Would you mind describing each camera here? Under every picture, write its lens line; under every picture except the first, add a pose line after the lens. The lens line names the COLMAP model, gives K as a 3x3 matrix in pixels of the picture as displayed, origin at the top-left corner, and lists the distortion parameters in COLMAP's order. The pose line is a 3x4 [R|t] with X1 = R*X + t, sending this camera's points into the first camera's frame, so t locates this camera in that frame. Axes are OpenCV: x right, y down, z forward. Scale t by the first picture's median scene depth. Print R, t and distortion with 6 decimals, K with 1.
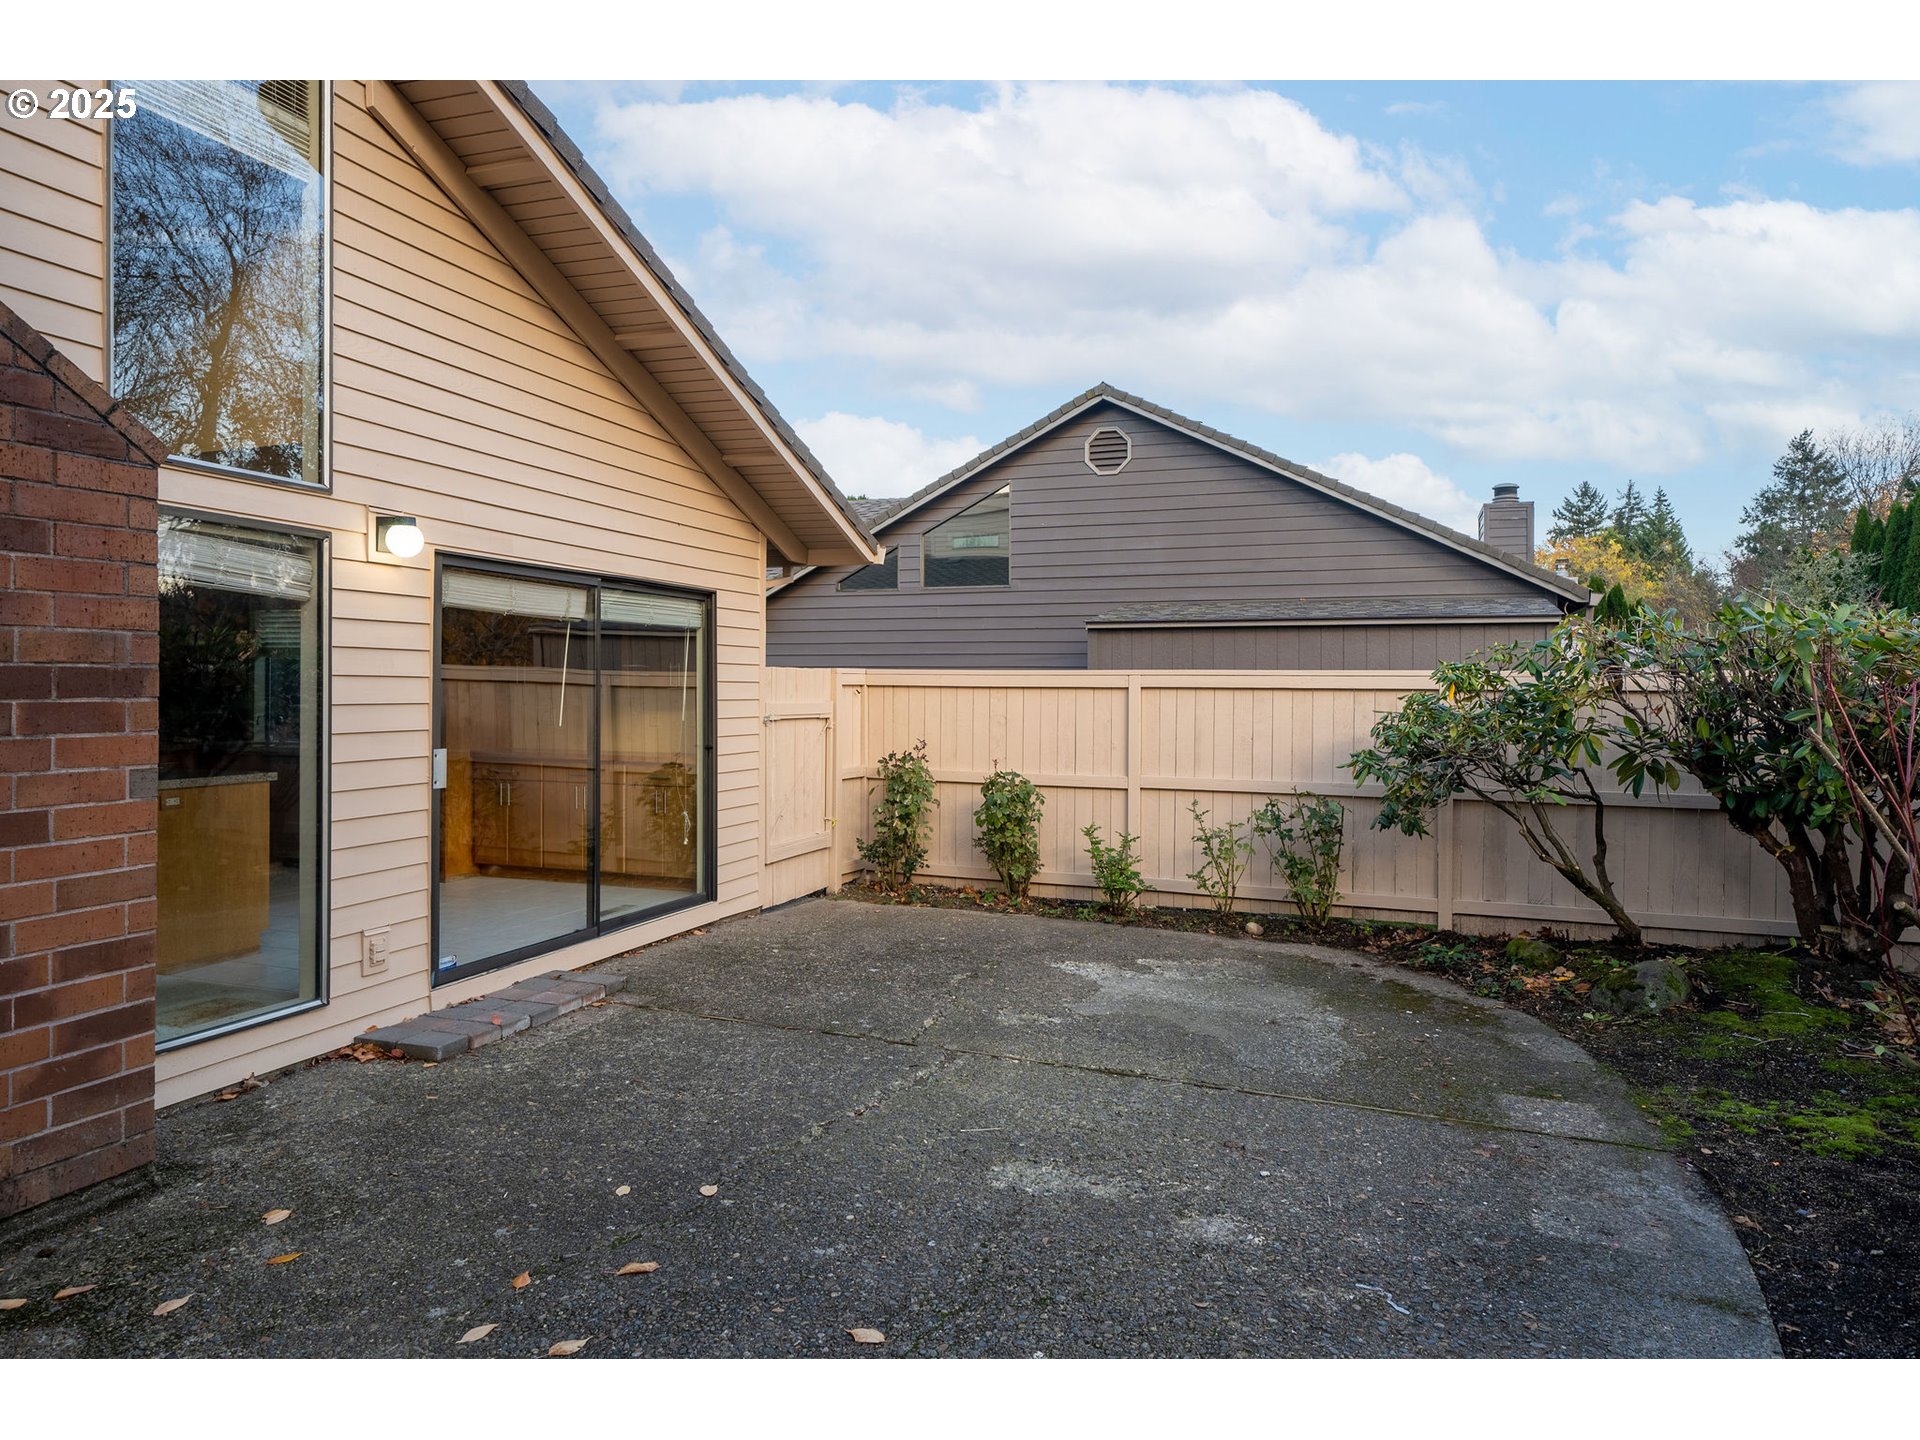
lens RADIAL K [[1164.1, 0, 965.6], [0, 1164.1, 705.6], [0, 0, 1]] dist [-0.001834, 0.000381]
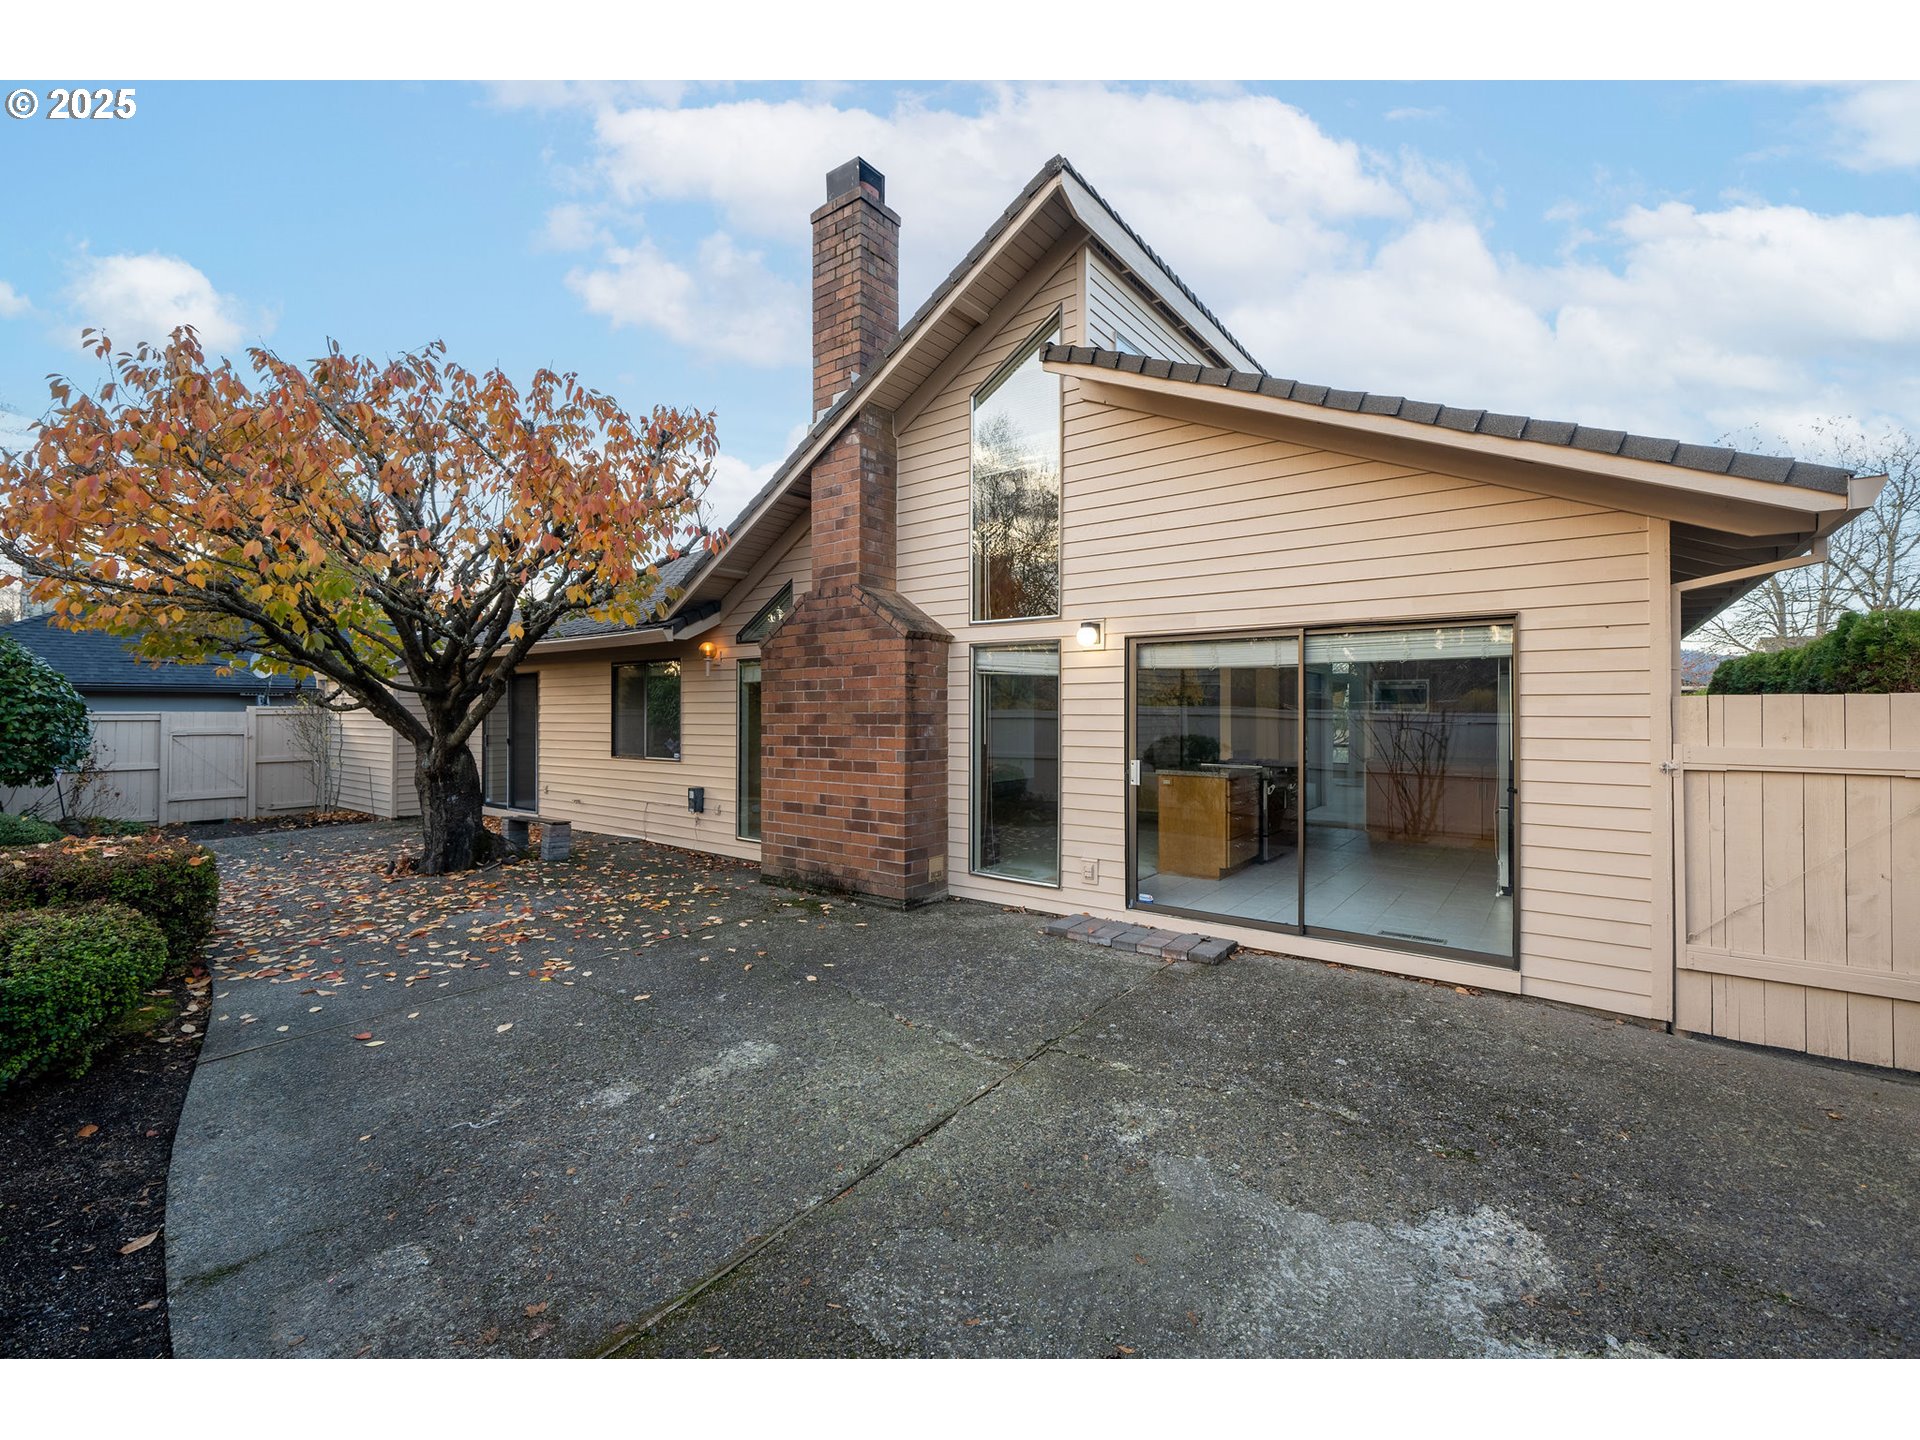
lens RADIAL K [[820.6, 0, 956.4], [0, 820.6, 706.2], [0, 0, 1]] dist [-0.000196, -0.000377]
pose [[-0.303605, -0.011036, -0.952734, 0.933017], [-0.014590, 0.999870, -0.006932, -0.033378], [0.952686, 0.011795, -0.303726, 1.494496]]
